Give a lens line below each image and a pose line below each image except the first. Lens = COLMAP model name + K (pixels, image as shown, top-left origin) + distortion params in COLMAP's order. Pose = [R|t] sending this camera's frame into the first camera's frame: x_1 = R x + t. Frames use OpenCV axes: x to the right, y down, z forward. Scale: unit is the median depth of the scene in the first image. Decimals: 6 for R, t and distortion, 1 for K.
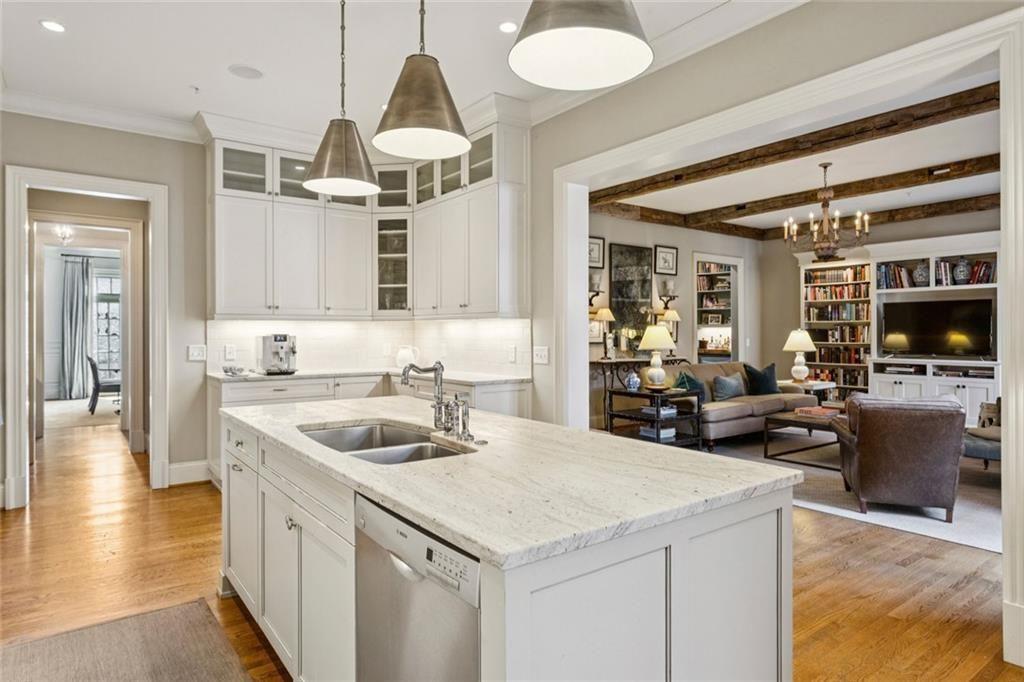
lens RADIAL K [[598.9, 0, 507.1], [0, 598.9, 337.6], [0, 0, 1]] dist [0.003503, 0.001073]
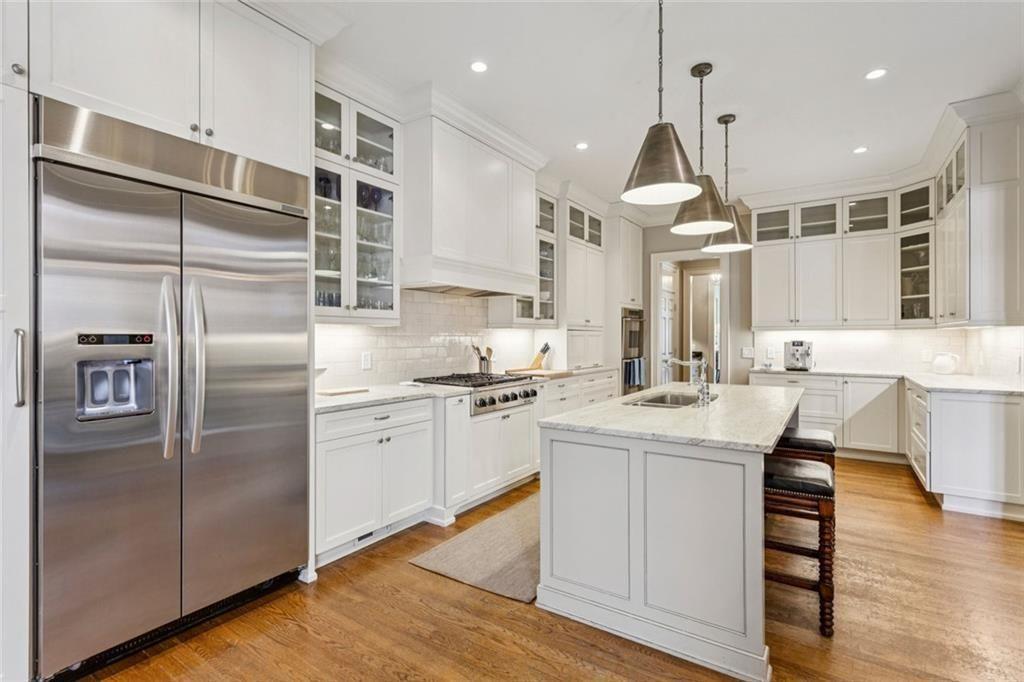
lens RADIAL K [[482.0, 0, 507.5], [0, 482.0, 337.6], [0, 0, 1]] dist [-0.004091, 0.001122]
pose [[0.343572, 0.001664, -0.939125, 0.411146], [-0.007725, 0.999970, -0.001055, -0.006279], [0.939095, 0.007617, 0.343575, 0.015364]]
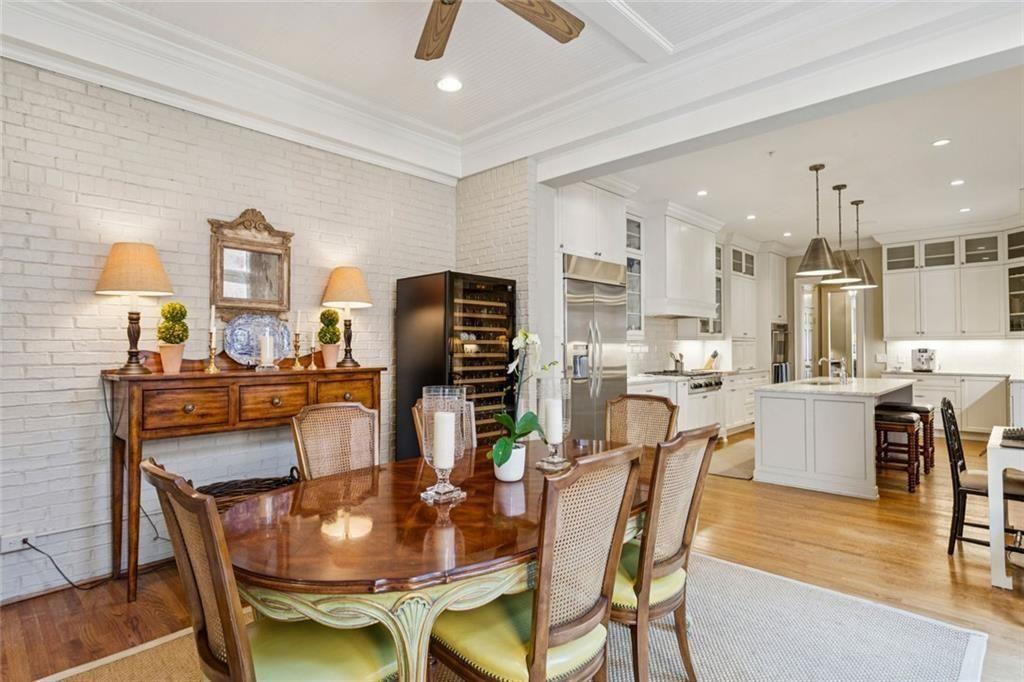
lens RADIAL K [[533.7, 0, 509.5], [0, 533.7, 340.5], [0, 0, 1]] dist [0.004685, -0.001954]
pose [[0.182048, -0.013382, -0.983199, 0.906444], [-0.004882, 0.999883, -0.014513, -0.000328], [0.983278, 0.007442, 0.181961, -0.439862]]
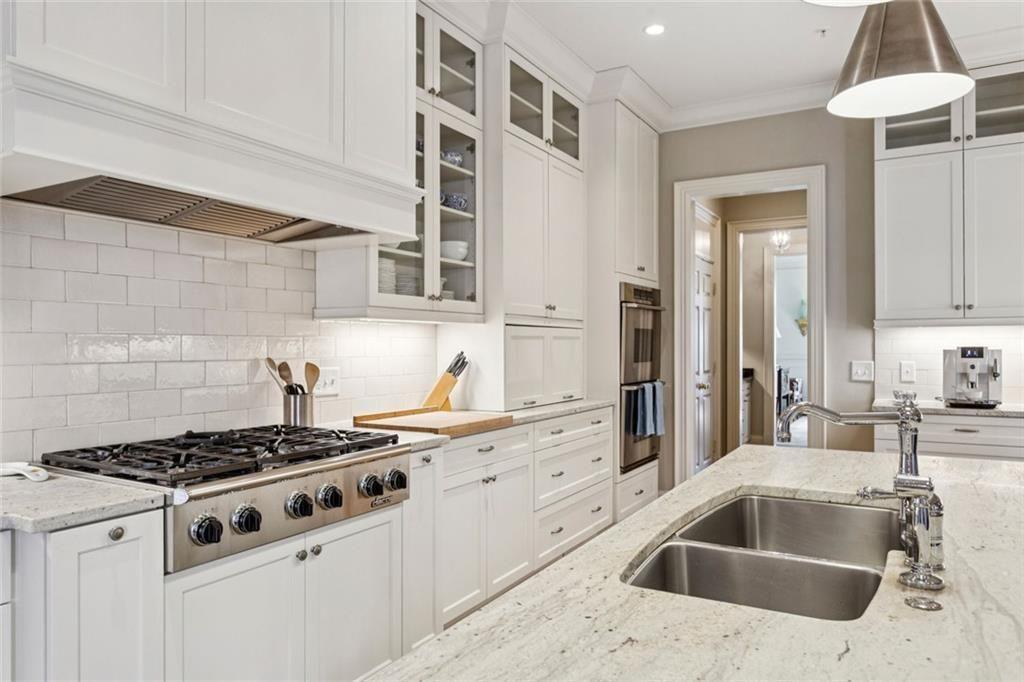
lens RADIAL K [[691.1, 0, 510.1], [0, 691.1, 345.3], [0, 0, 1]] dist [0.003312, -0.001123]
pose [[0.413897, -0.002122, -0.910321, 0.107039], [-0.005270, 0.999975, -0.004727, -0.000913], [0.910308, 0.006754, 0.413876, 0.215174]]
